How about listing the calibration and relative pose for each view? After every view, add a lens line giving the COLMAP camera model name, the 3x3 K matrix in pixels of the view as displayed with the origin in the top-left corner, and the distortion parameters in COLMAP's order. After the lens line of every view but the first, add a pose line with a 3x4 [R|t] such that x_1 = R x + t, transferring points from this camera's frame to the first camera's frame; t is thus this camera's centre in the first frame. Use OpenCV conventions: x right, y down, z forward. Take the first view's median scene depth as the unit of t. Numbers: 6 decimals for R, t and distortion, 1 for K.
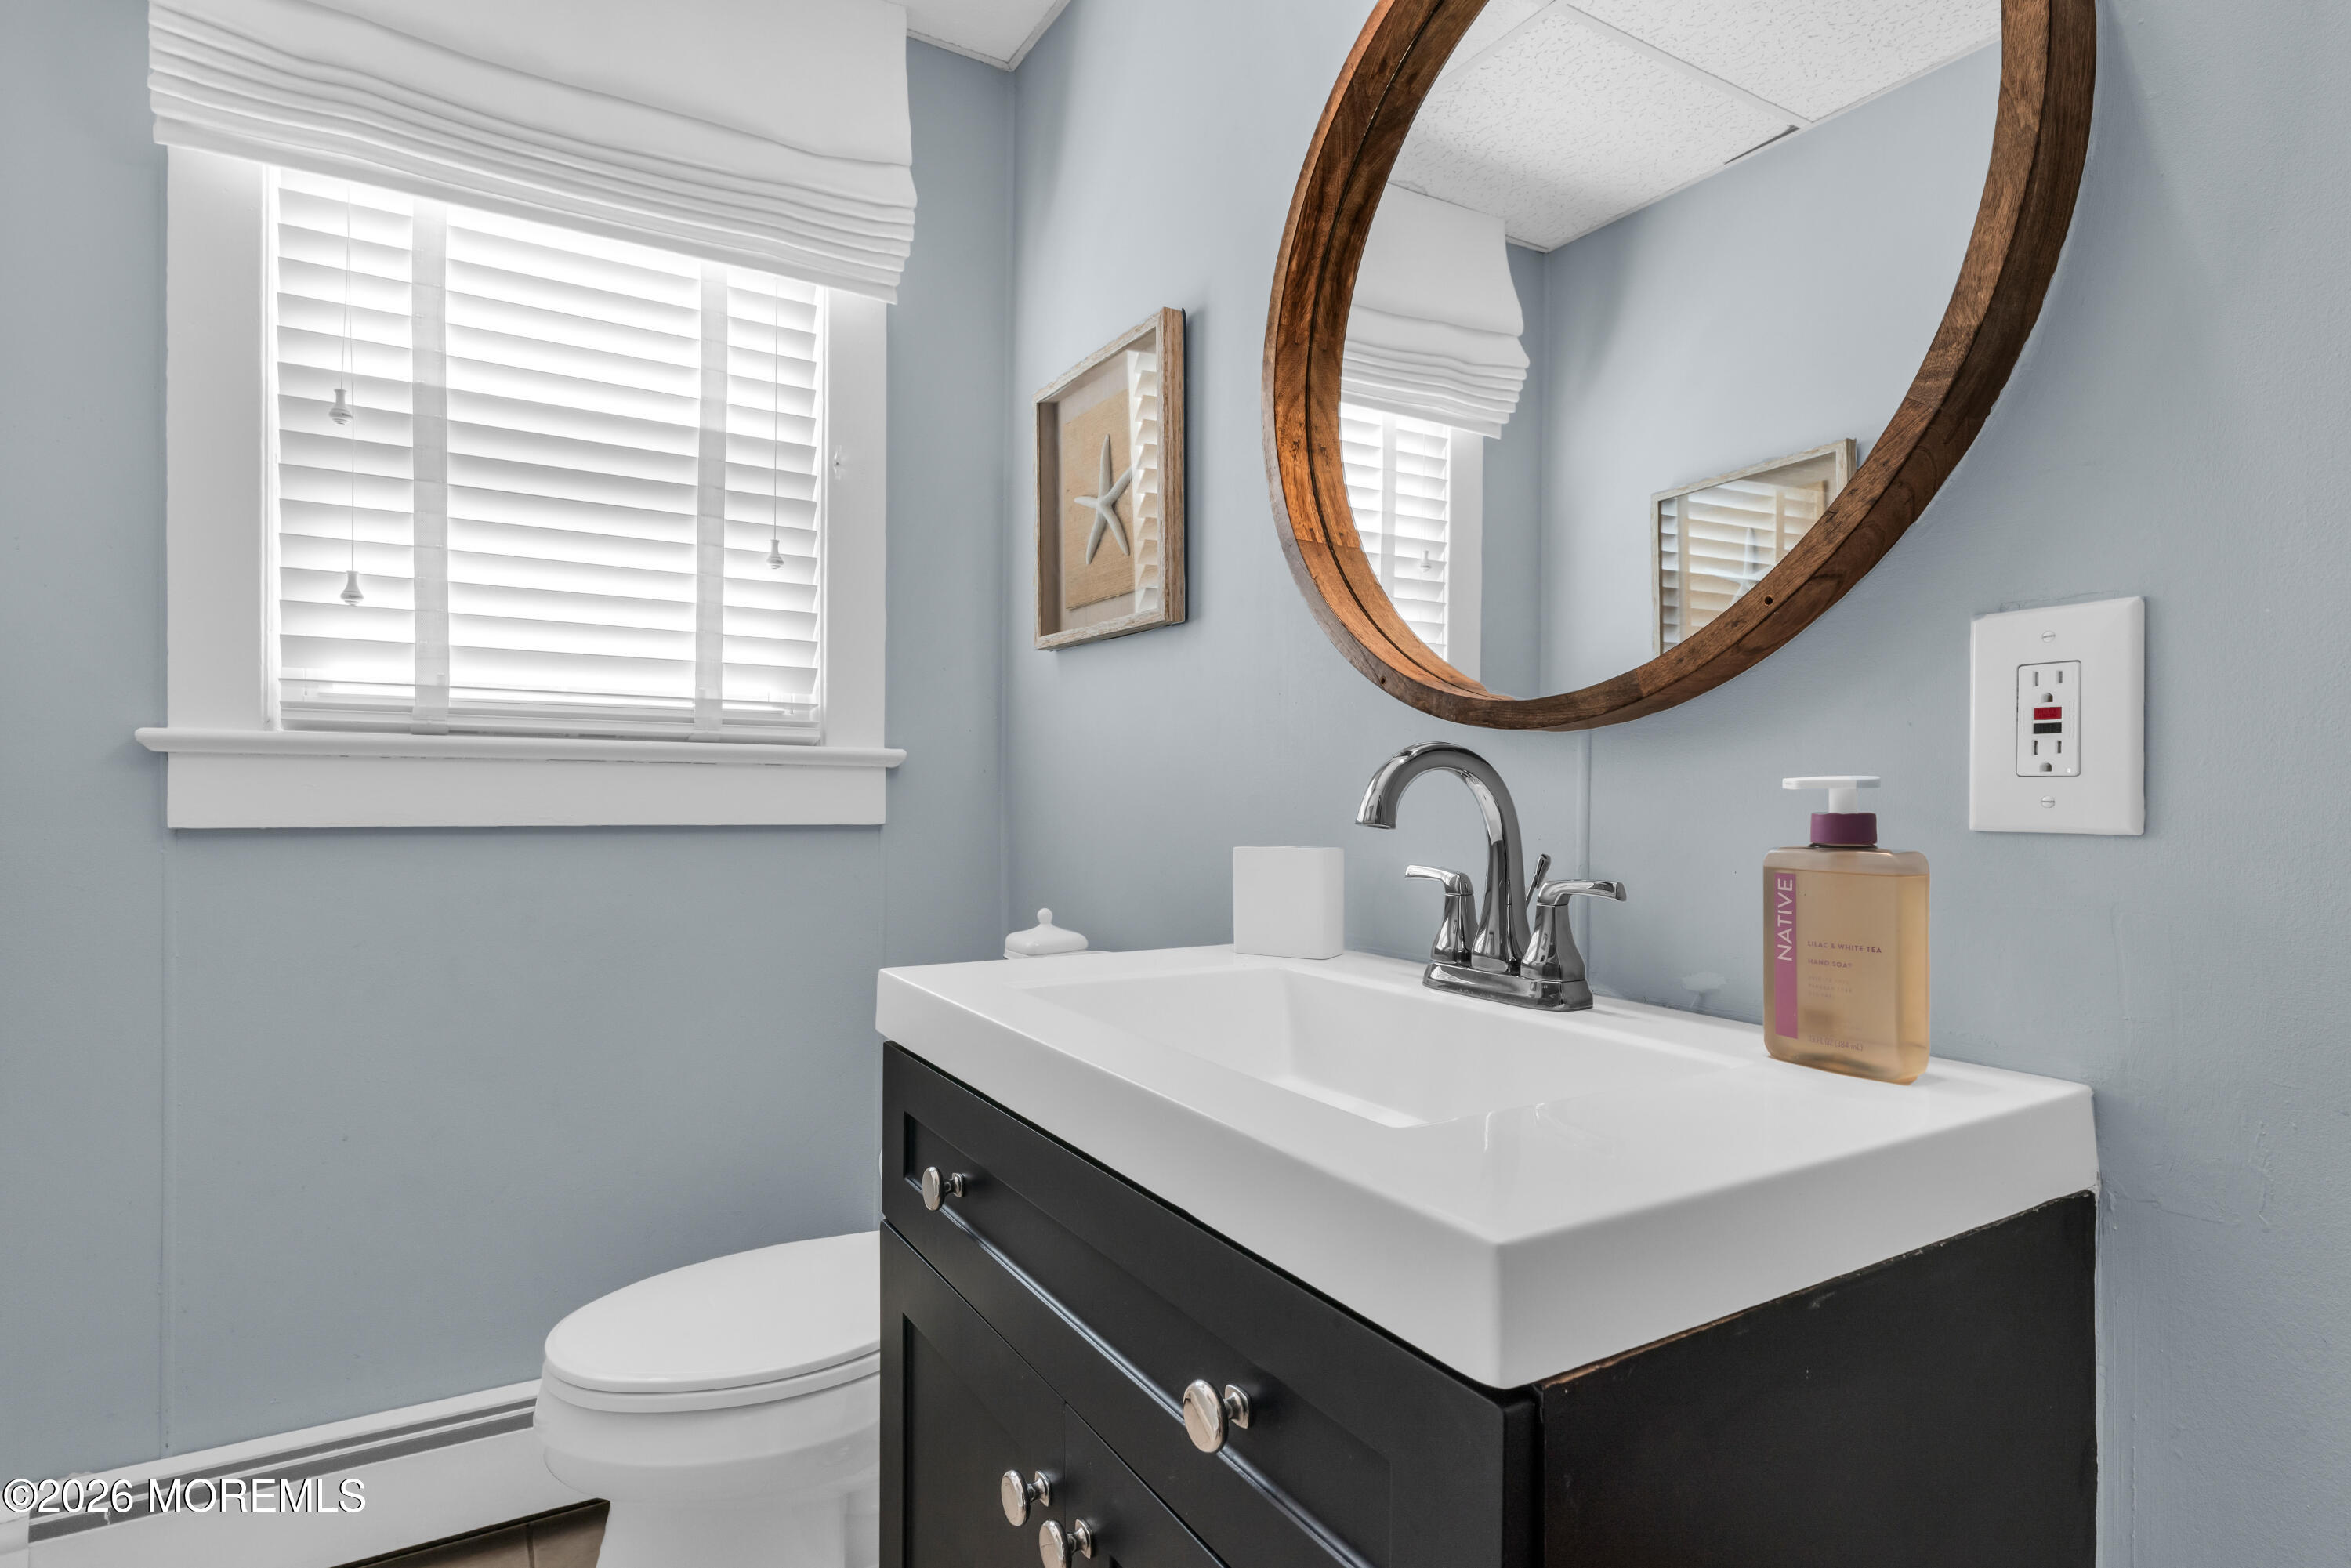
lens RADIAL K [[1187.8, 0, 1169.7], [0, 1187.8, 793.8], [0, 0, 1]] dist [-0.000088, -0.000964]
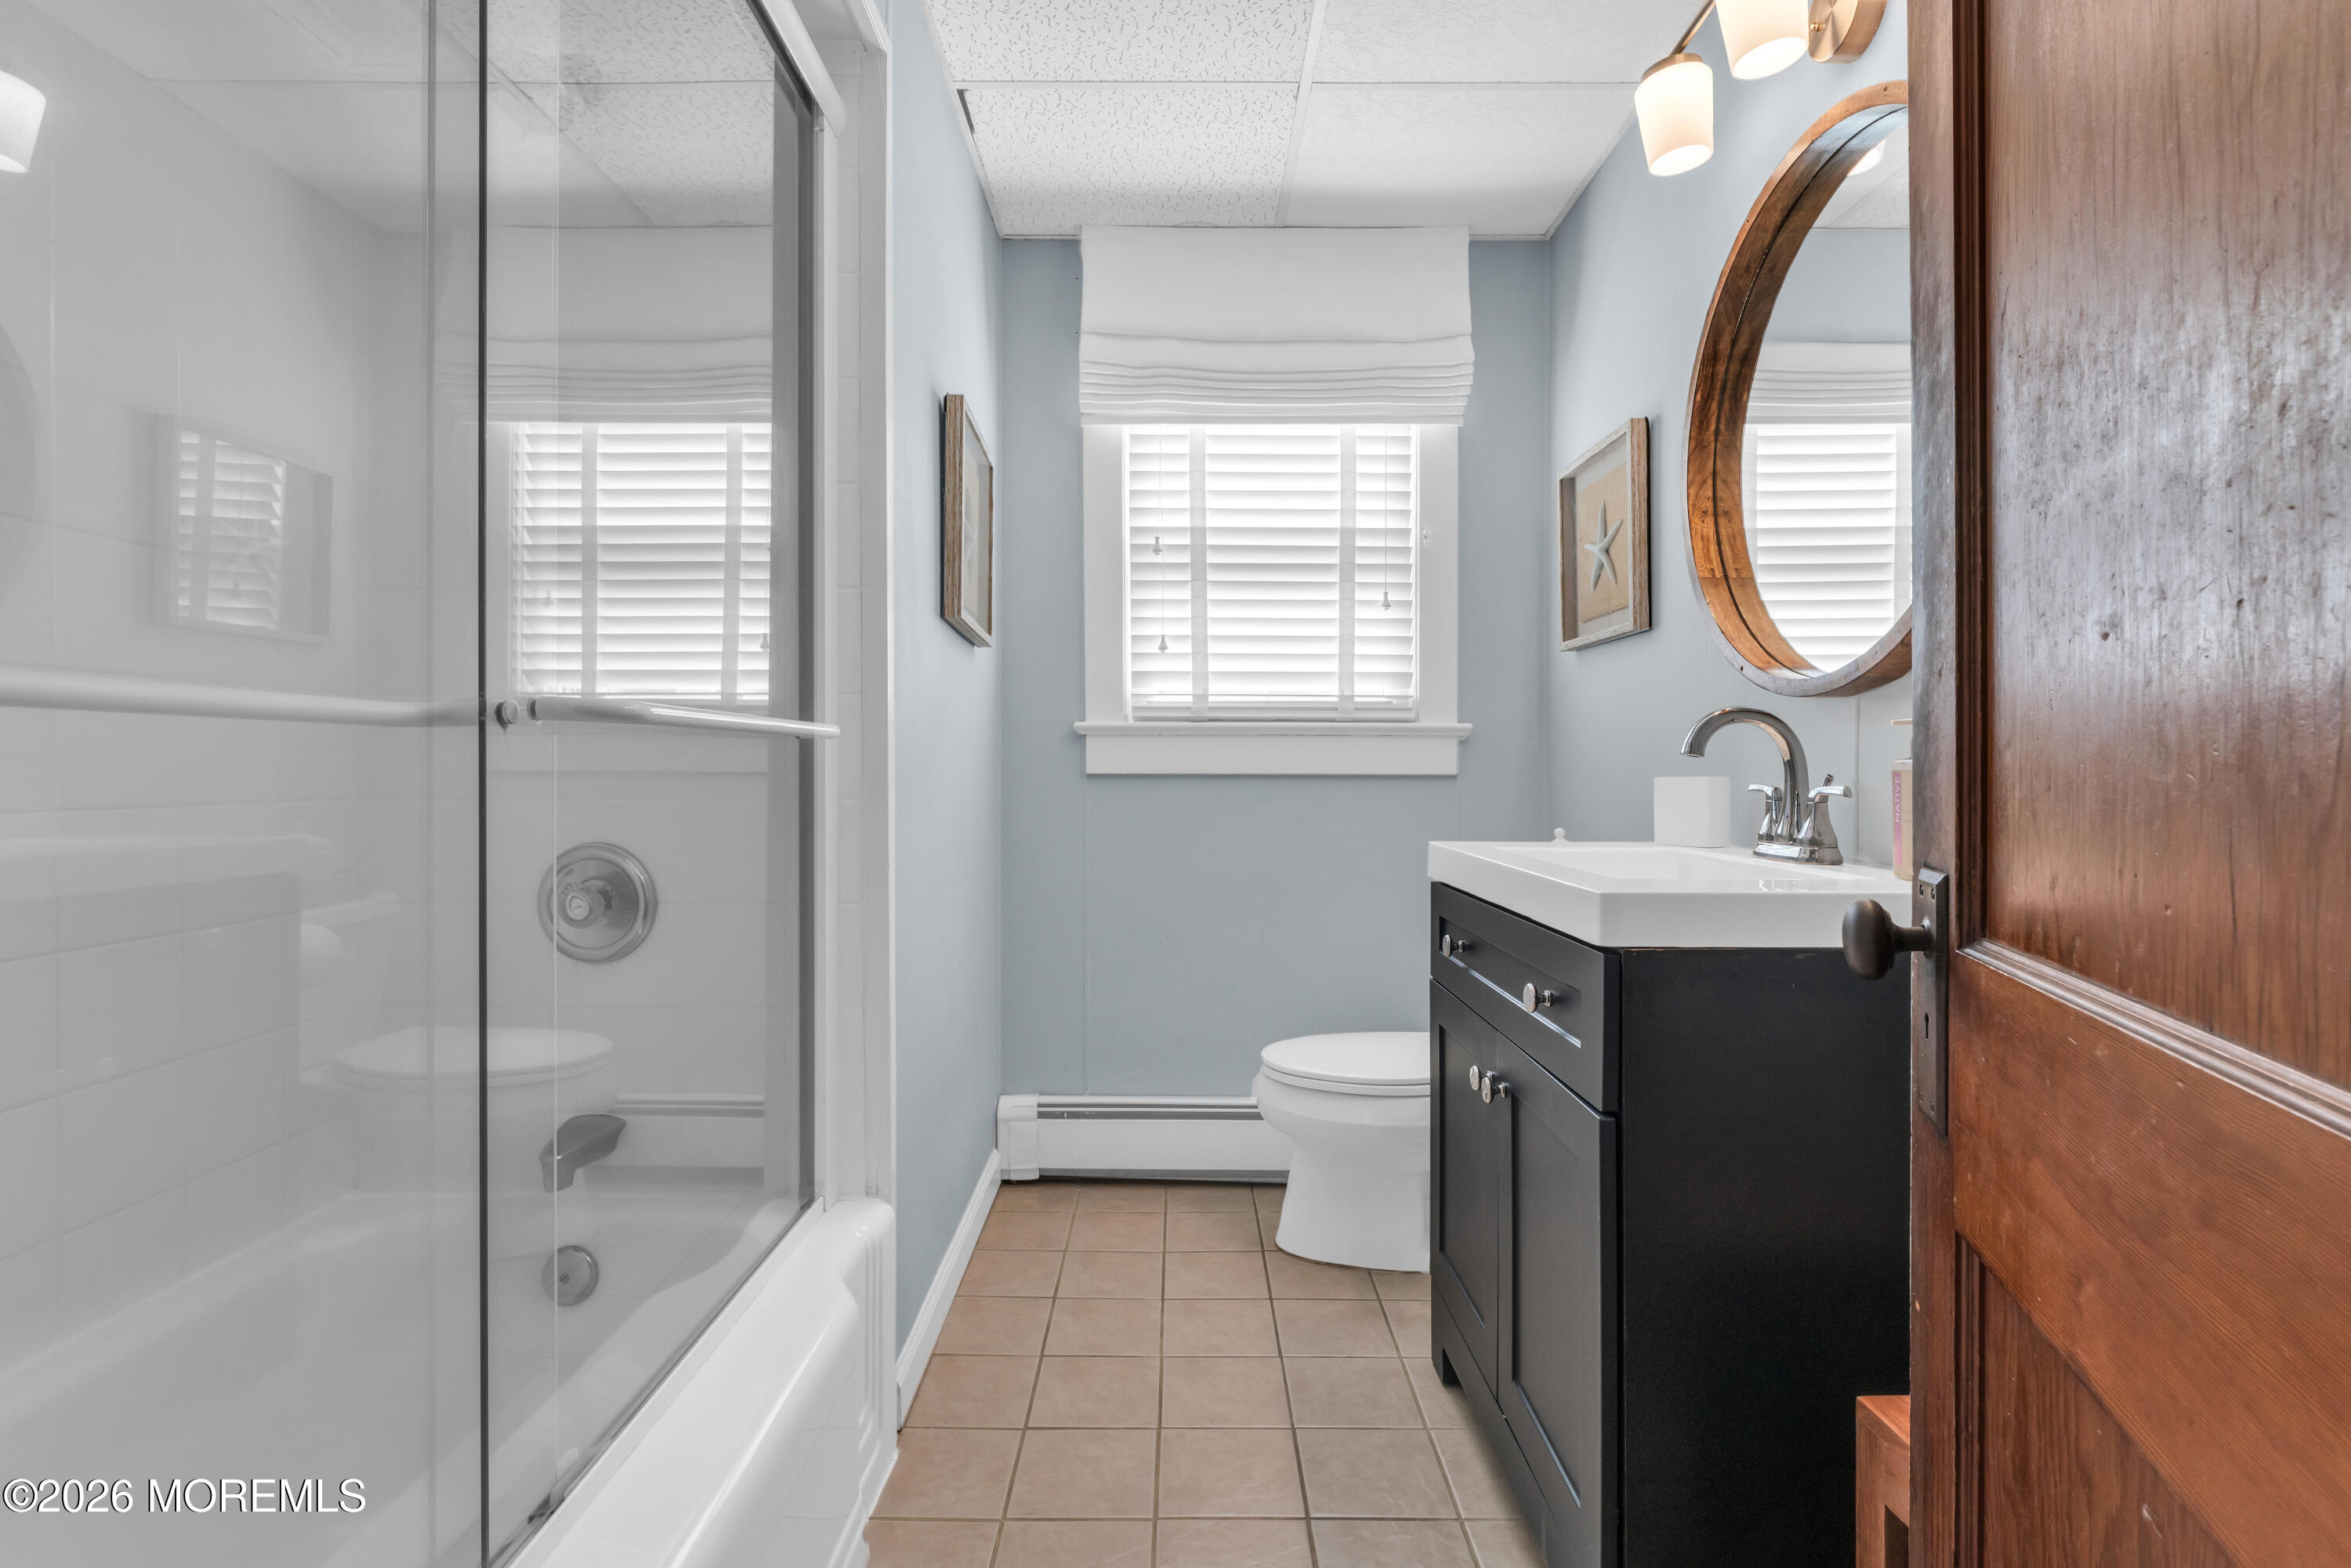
lens RADIAL K [[1130.1, 0, 1173.5], [0, 1130.1, 771.4], [0, 0, 1]] dist [-0.001445, -0.000582]
pose [[0.858465, -0.006433, -0.512831, 0.216843], [0.005383, 0.999979, -0.003533, 0.030546], [0.512843, 0.000273, 0.858482, -0.482465]]
